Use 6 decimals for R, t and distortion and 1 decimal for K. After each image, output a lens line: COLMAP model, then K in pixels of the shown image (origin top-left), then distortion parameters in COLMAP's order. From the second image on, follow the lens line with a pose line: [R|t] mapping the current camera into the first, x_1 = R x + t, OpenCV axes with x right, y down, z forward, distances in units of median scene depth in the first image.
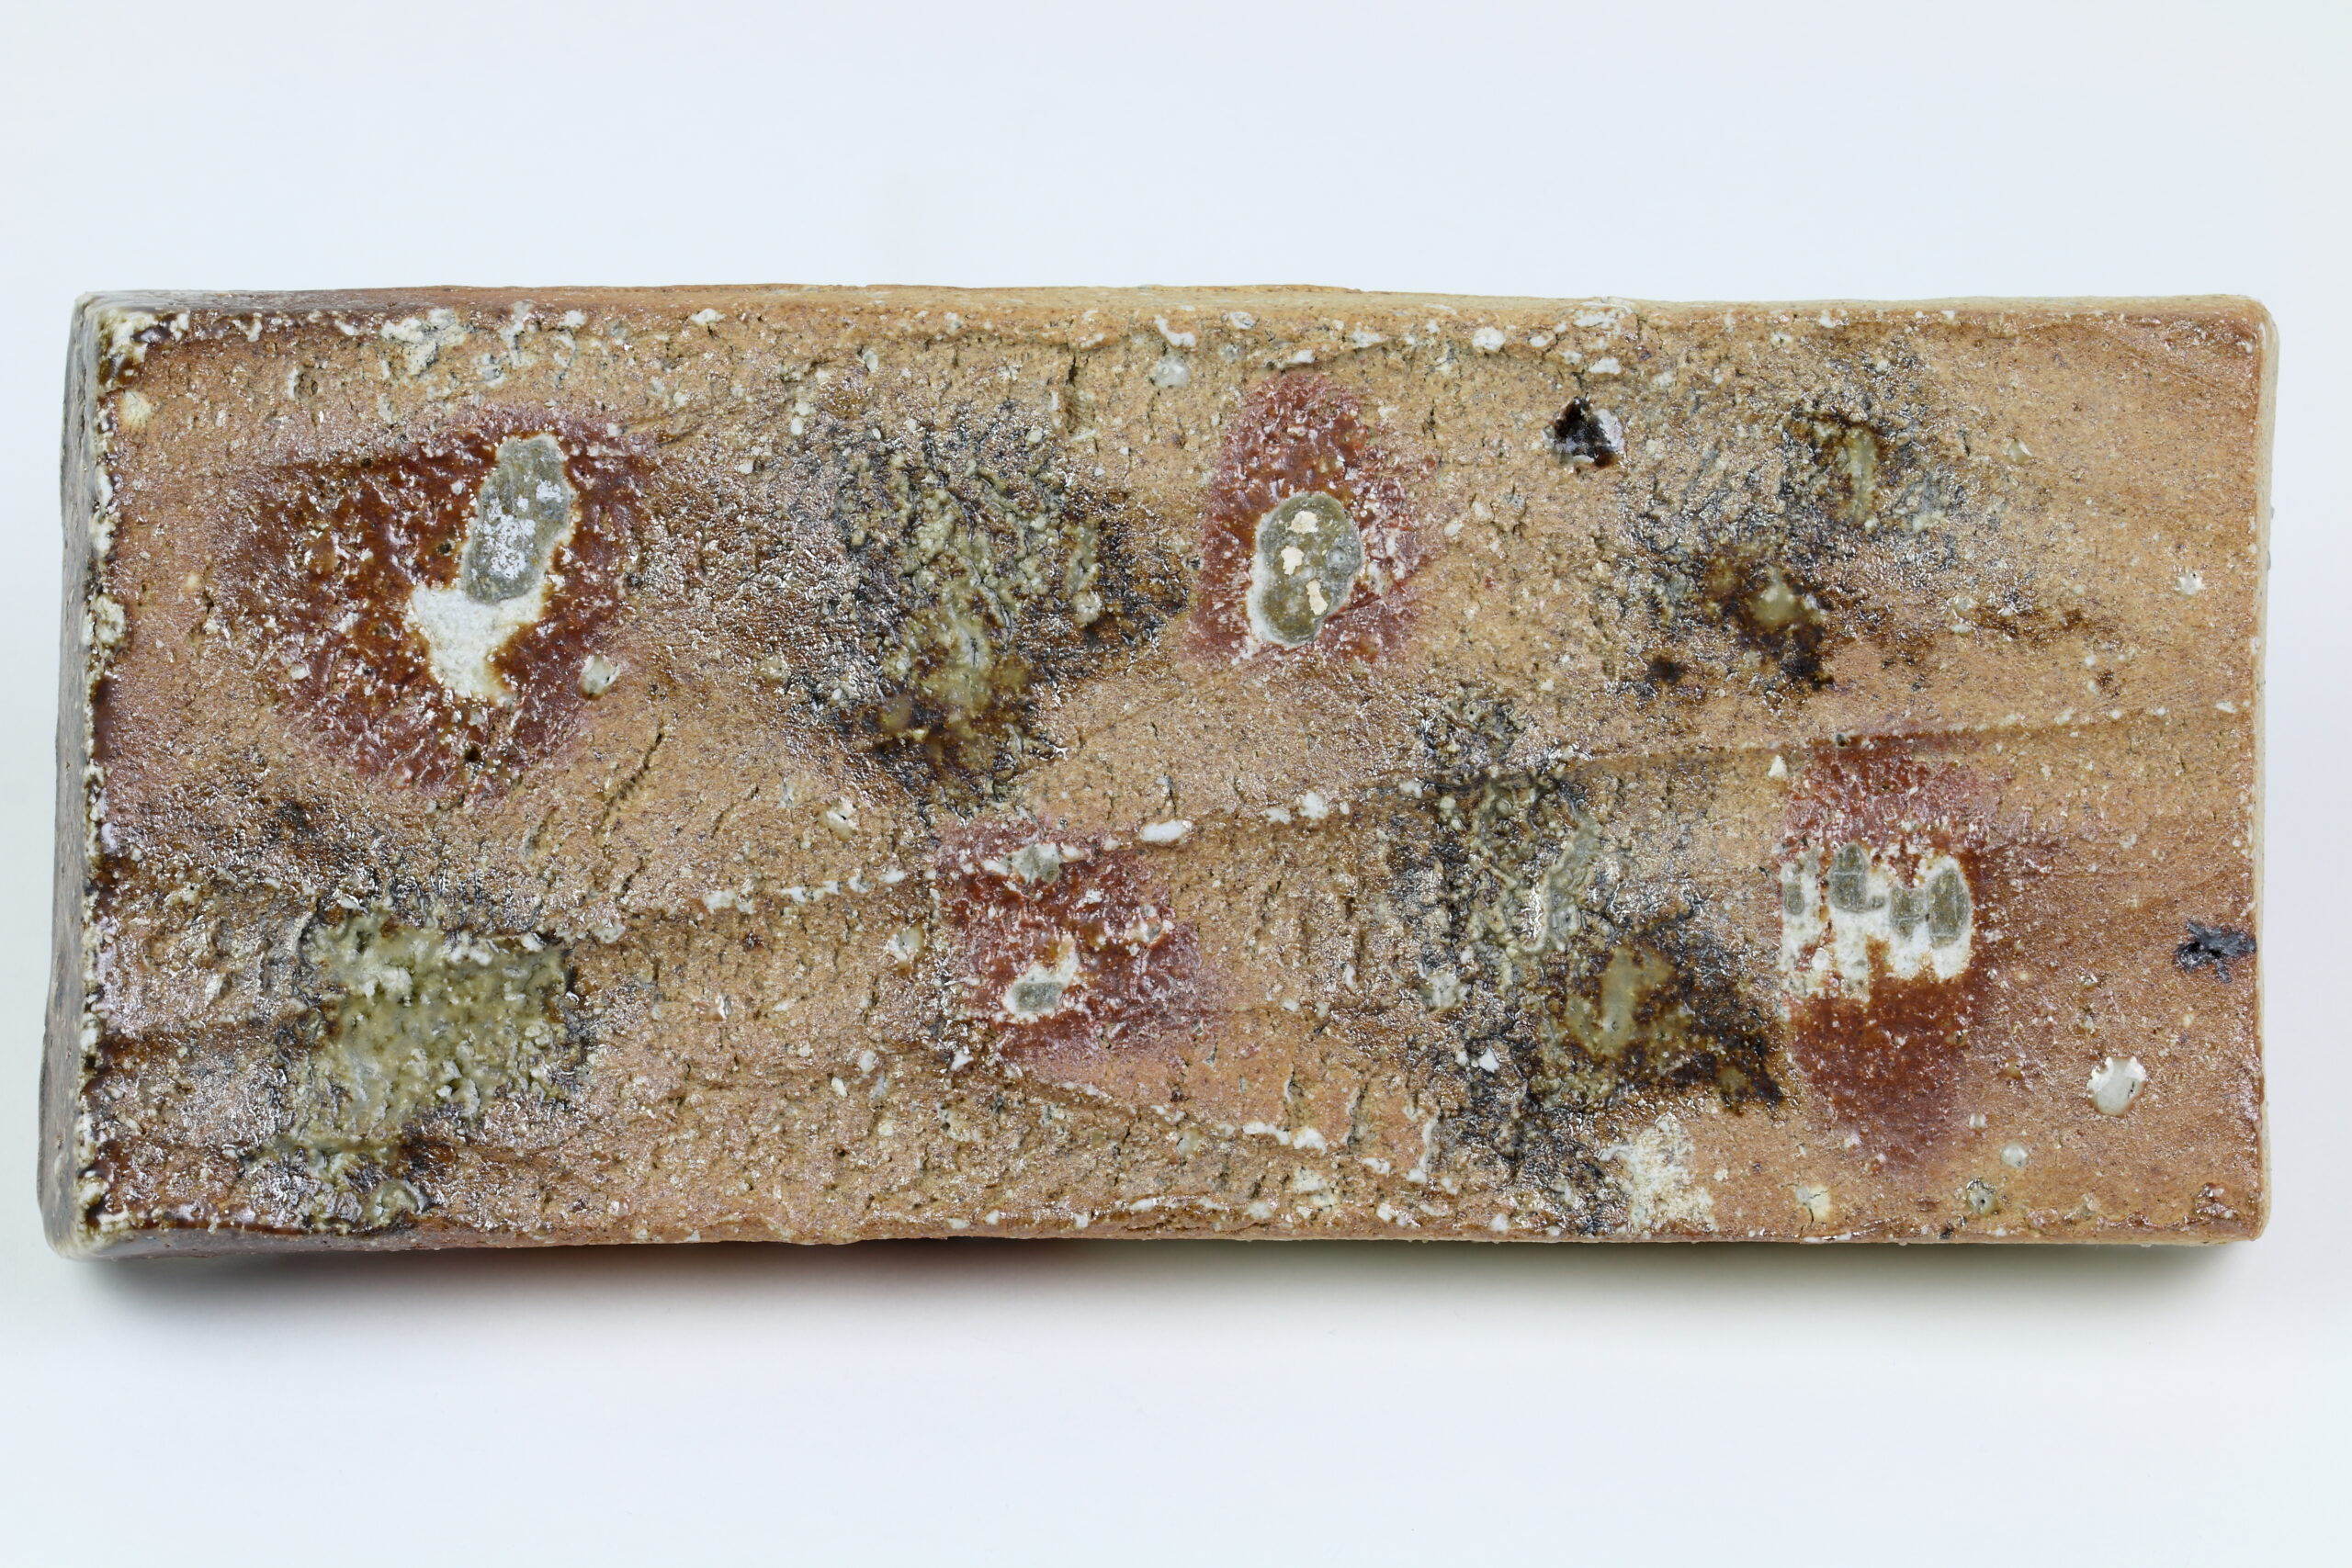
lens RADIAL K [[11157.8, 0, 1174.4], [0, 11157.8, 783.5], [0, 0, 1]] dist [-0.096340, 0.000000]
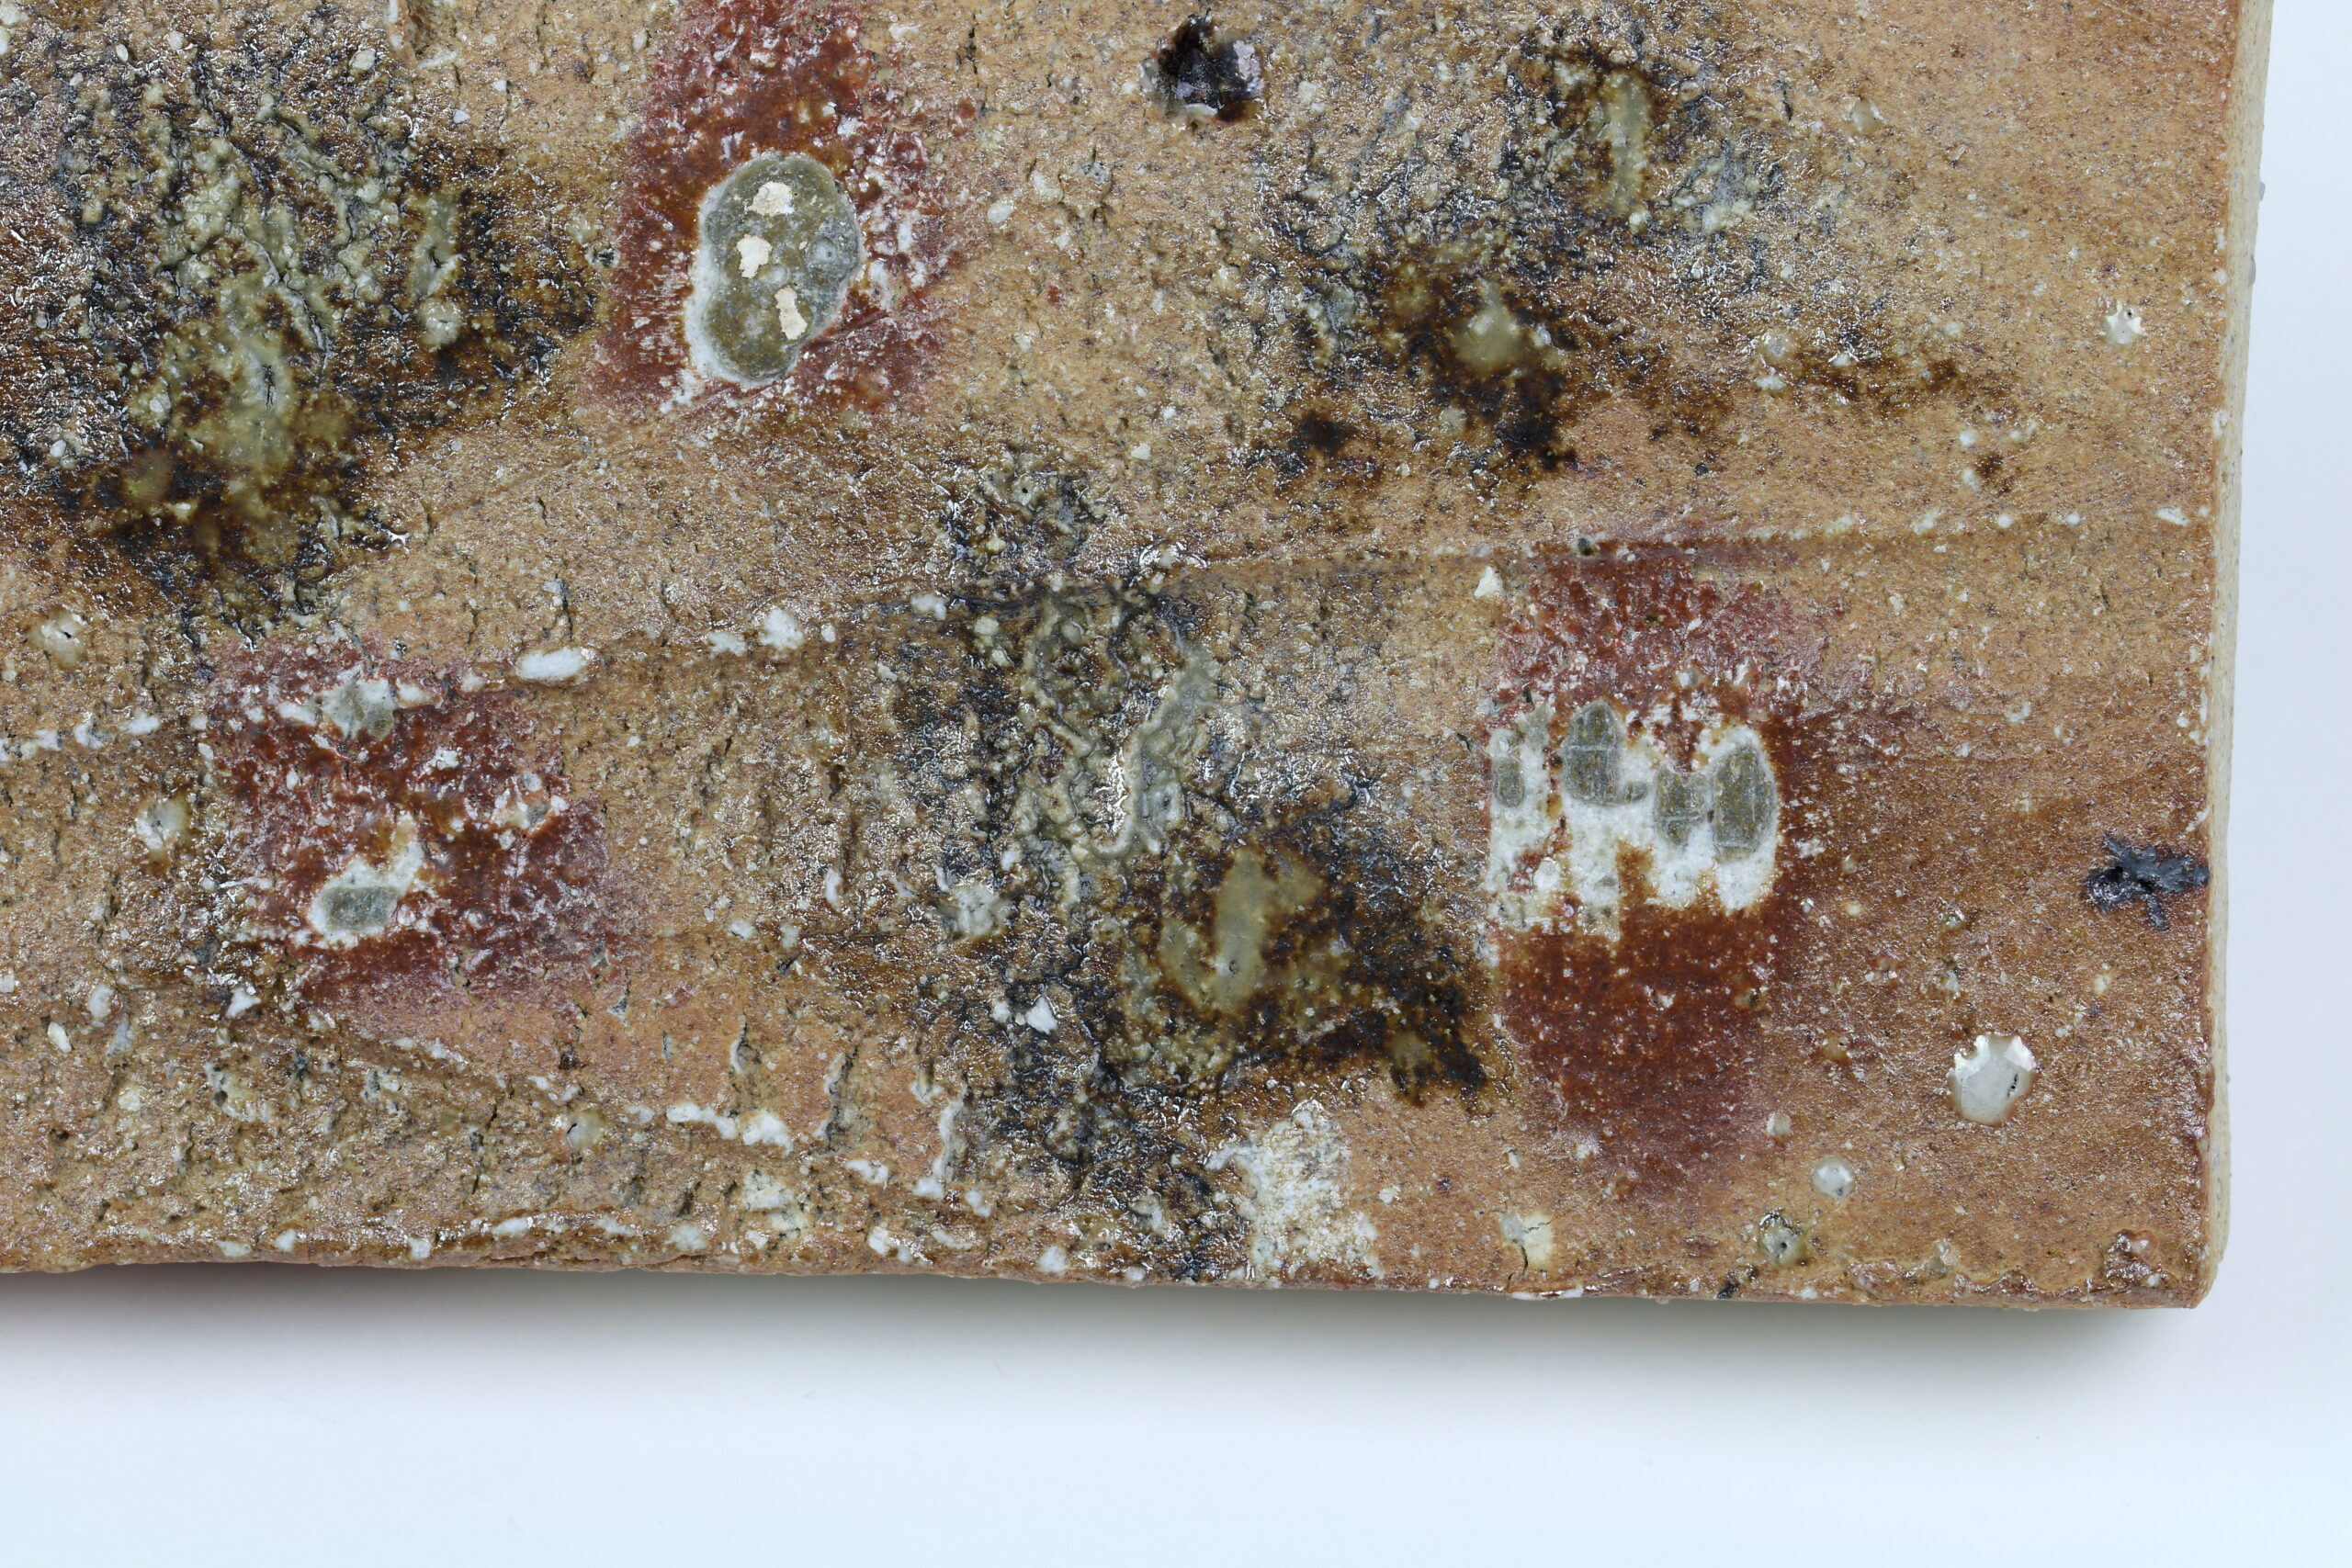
lens RADIAL K [[11157.8, 0, 1178.2], [0, 11157.8, 785.0], [0, 0, 1]] dist [-0.096340, 0.000000]
pose [[0.999521, 0.021630, -0.022141, 0.050684], [-0.018653, 0.991753, 0.126798, -0.072778], [0.024702, -0.126324, 0.991681, 0.346842]]
